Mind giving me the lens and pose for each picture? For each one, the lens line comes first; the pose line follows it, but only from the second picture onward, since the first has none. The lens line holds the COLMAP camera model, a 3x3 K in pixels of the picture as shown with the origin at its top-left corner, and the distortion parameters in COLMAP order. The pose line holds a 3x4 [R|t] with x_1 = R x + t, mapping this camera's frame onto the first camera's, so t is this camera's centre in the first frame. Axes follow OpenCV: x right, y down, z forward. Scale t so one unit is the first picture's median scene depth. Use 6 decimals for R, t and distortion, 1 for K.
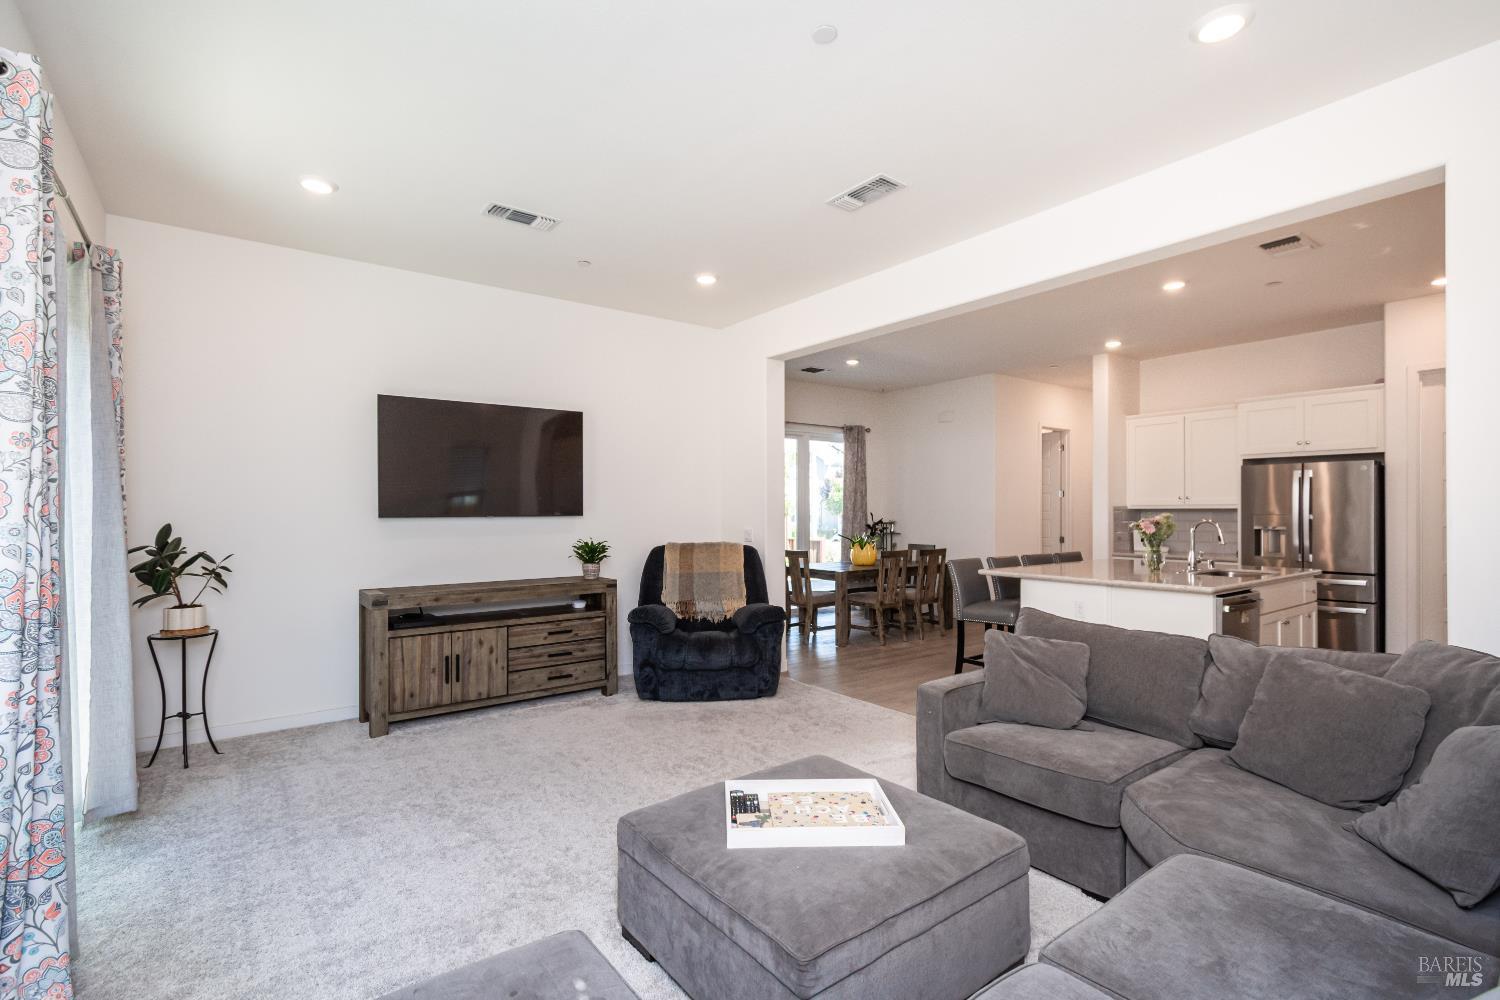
lens RADIAL K [[688.4, 0, 758.9], [0, 688.4, 508.1], [0, 0, 1]] dist [0.005005, 0.000251]
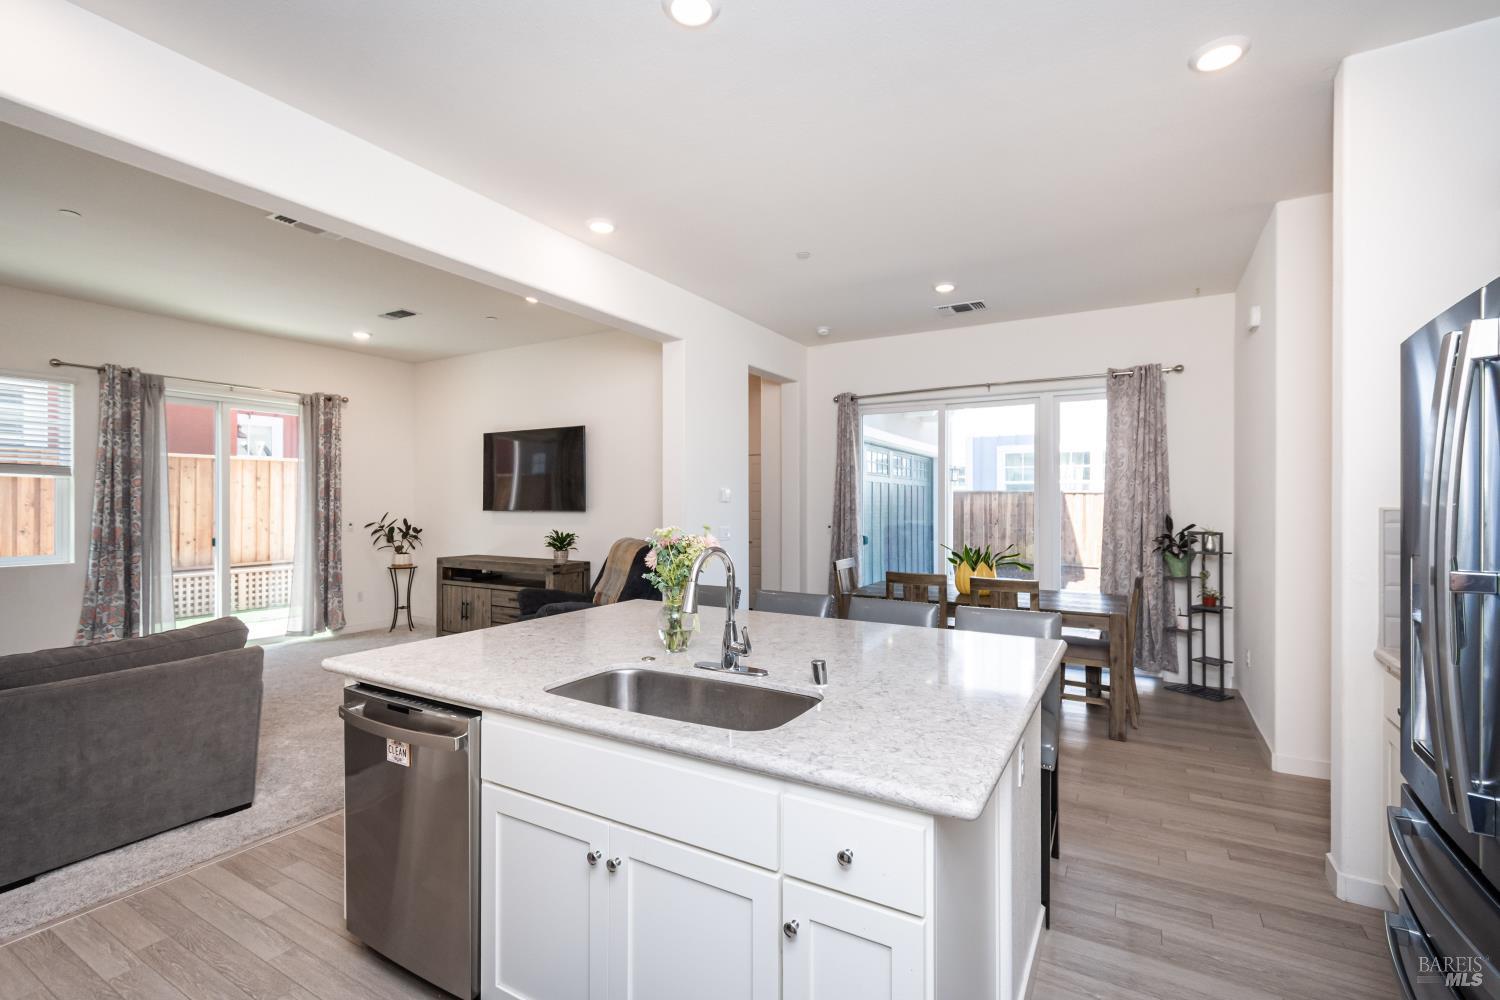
lens RADIAL K [[688.4, 0, 751.9], [0, 688.4, 498.0], [0, 0, 1]] dist [0.005005, 0.000251]
pose [[0.373549, -0.003406, -0.927604, 1.150932], [0.000759, 0.999994, -0.003367, -0.010090], [0.927610, 0.000554, 0.373549, 0.966645]]
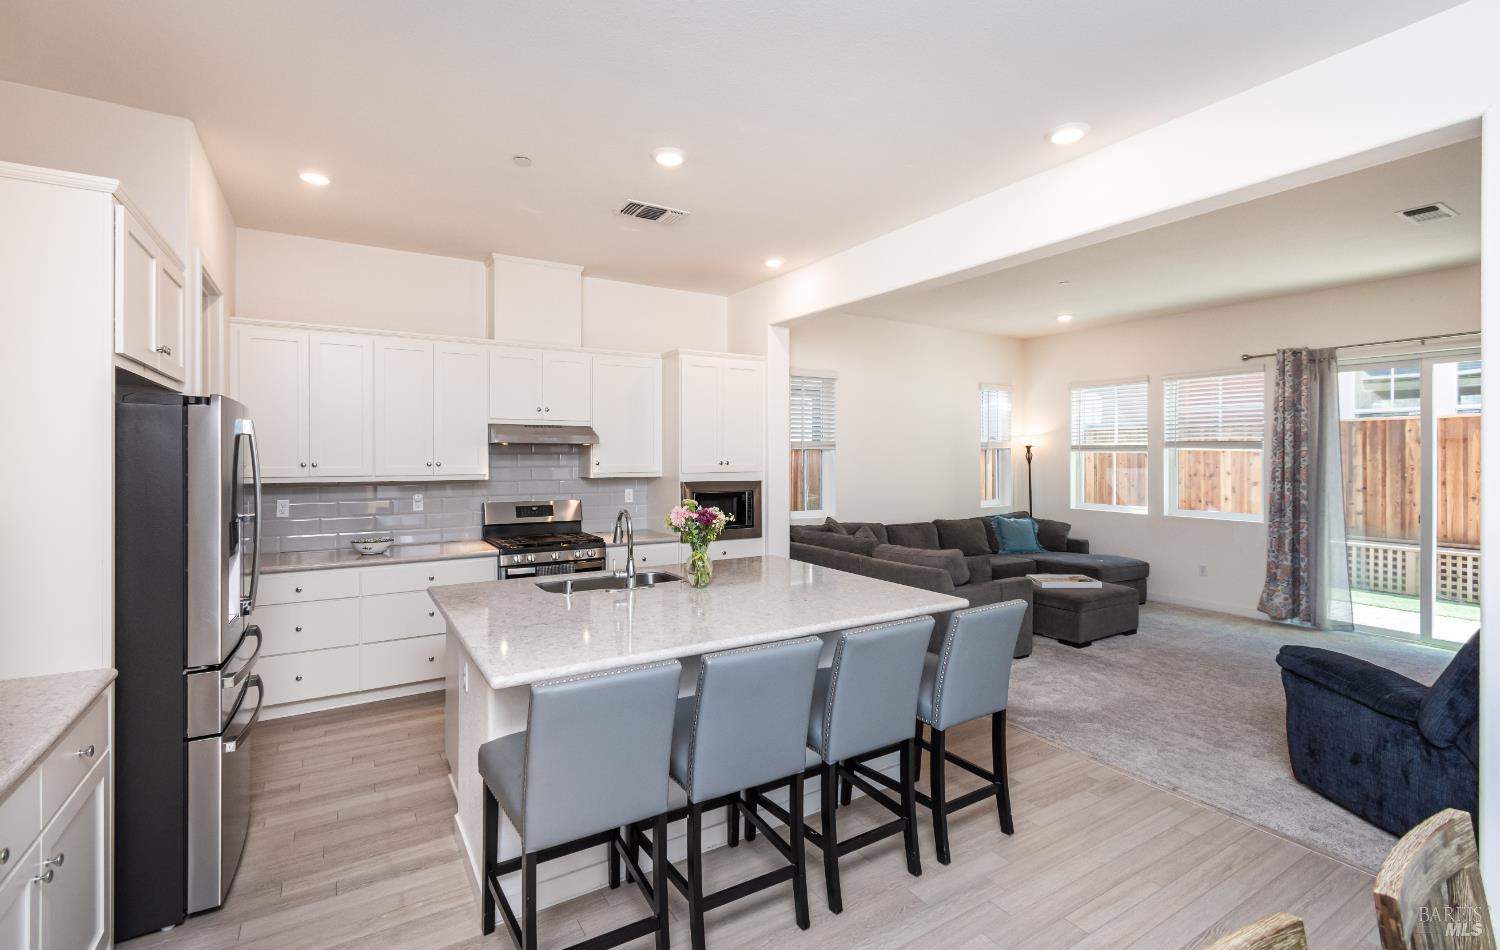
lens RADIAL K [[691.2, 0, 747.6], [0, 691.2, 469.9], [0, 0, 1]] dist [-0.000336, -0.000179]
pose [[-0.995371, -0.000454, 0.096104, 0.531566], [0.000430, 0.999958, 0.009178, -0.021928], [-0.096104, 0.009176, -0.995329, 1.847989]]
